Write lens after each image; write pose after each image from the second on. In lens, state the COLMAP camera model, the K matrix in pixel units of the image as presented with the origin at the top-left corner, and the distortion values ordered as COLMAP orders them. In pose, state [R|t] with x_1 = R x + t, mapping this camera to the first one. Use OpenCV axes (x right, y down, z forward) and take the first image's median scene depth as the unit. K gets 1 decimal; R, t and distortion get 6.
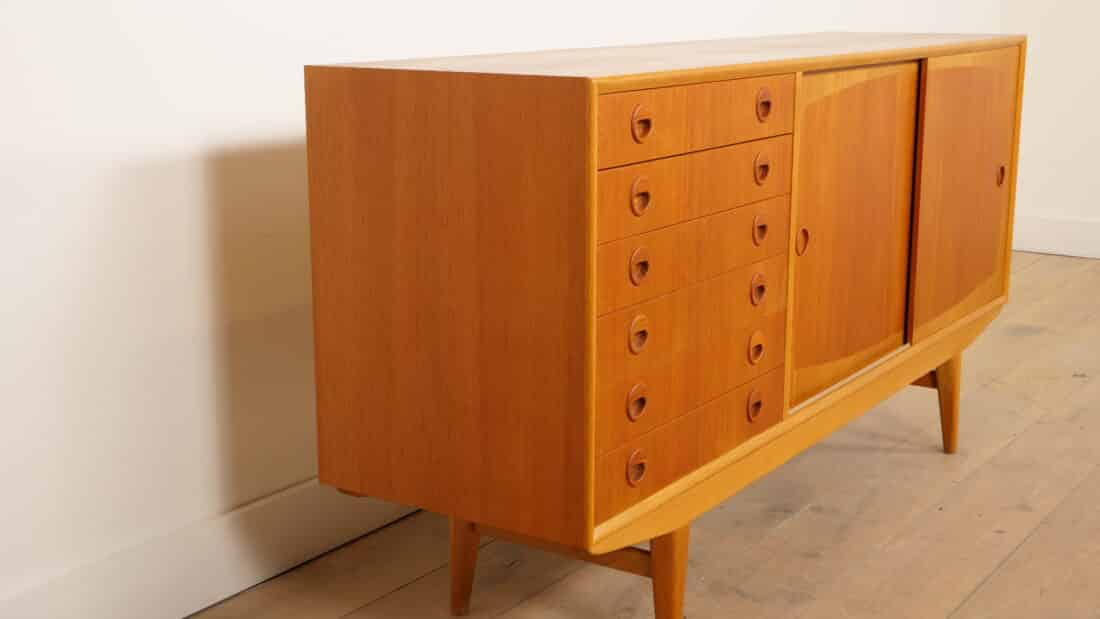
lens RADIAL K [[1464.3, 0, 604.2], [0, 1464.3, 308.5], [0, 0, 1]] dist [0.072738, 0.012810]
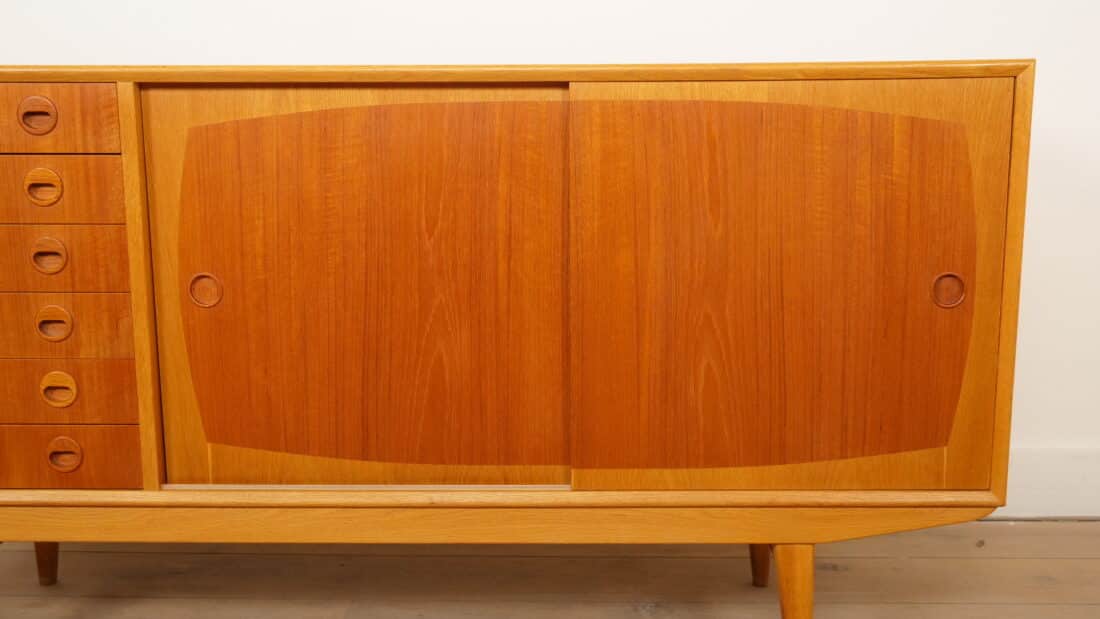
lens RADIAL K [[1213.6, 0, 550.0], [0, 1213.6, 309.5], [0, 0, 1]] dist [-0.007046, 0.049283]
pose [[0.507786, 0.144467, -0.849284, 0.819248], [-0.178819, 0.982043, 0.060134, -0.110960], [0.842720, 0.121333, 0.524501, 0.803841]]
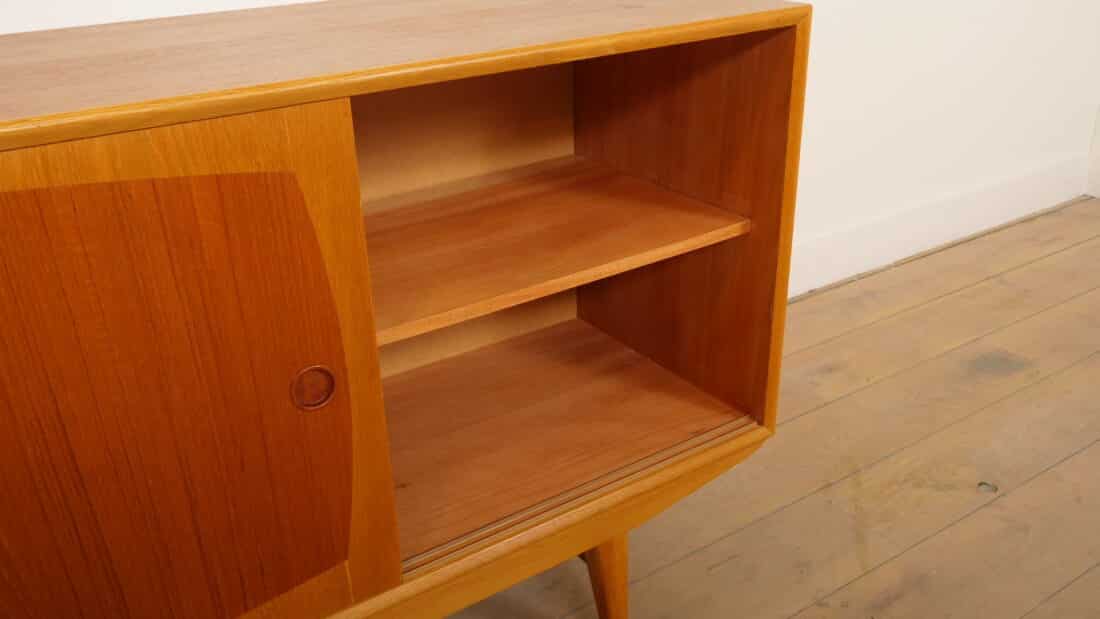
lens RADIAL K [[993.7, 0, 550.0], [0, 993.7, 309.5], [0, 0, 1]] dist [-0.006071, -0.004688]
pose [[0.913981, 0.143300, -0.379610, 0.596878], [-0.057629, 0.971921, 0.228141, -0.249230], [0.401644, -0.186640, 0.896576, 1.021329]]
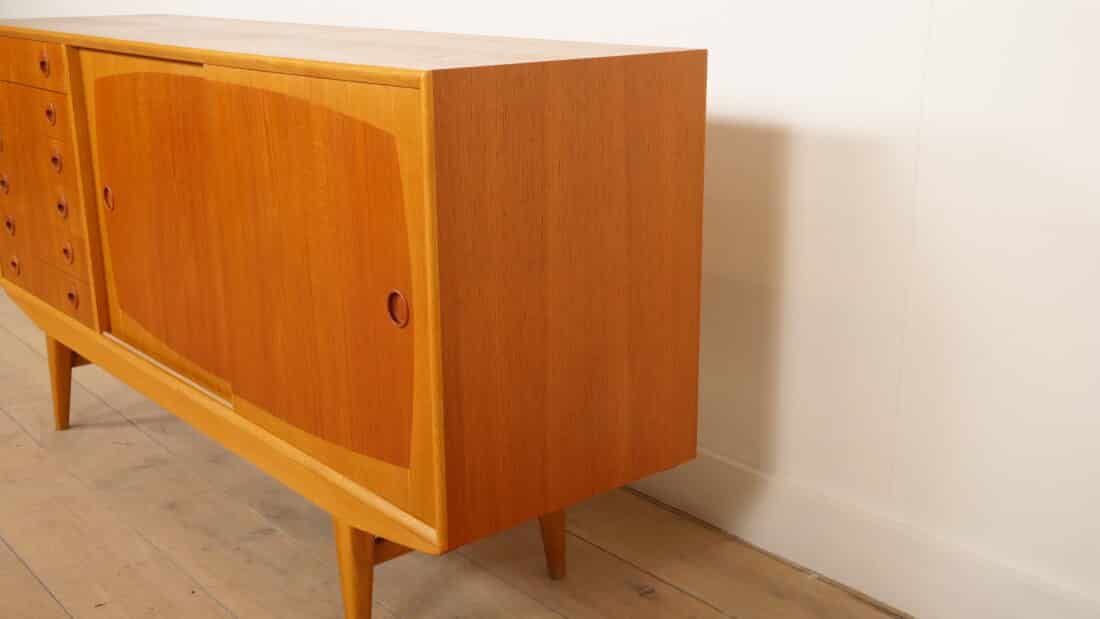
lens RADIAL K [[1213.6, 0, 550.0], [0, 1213.6, 309.5], [0, 0, 1]] dist [-0.007046, 0.049283]
pose [[-0.305381, 0.255575, -0.917292, 0.918342], [-0.202842, 0.923740, 0.324901, -0.342244], [0.930375, 0.285284, -0.230251, 1.560404]]
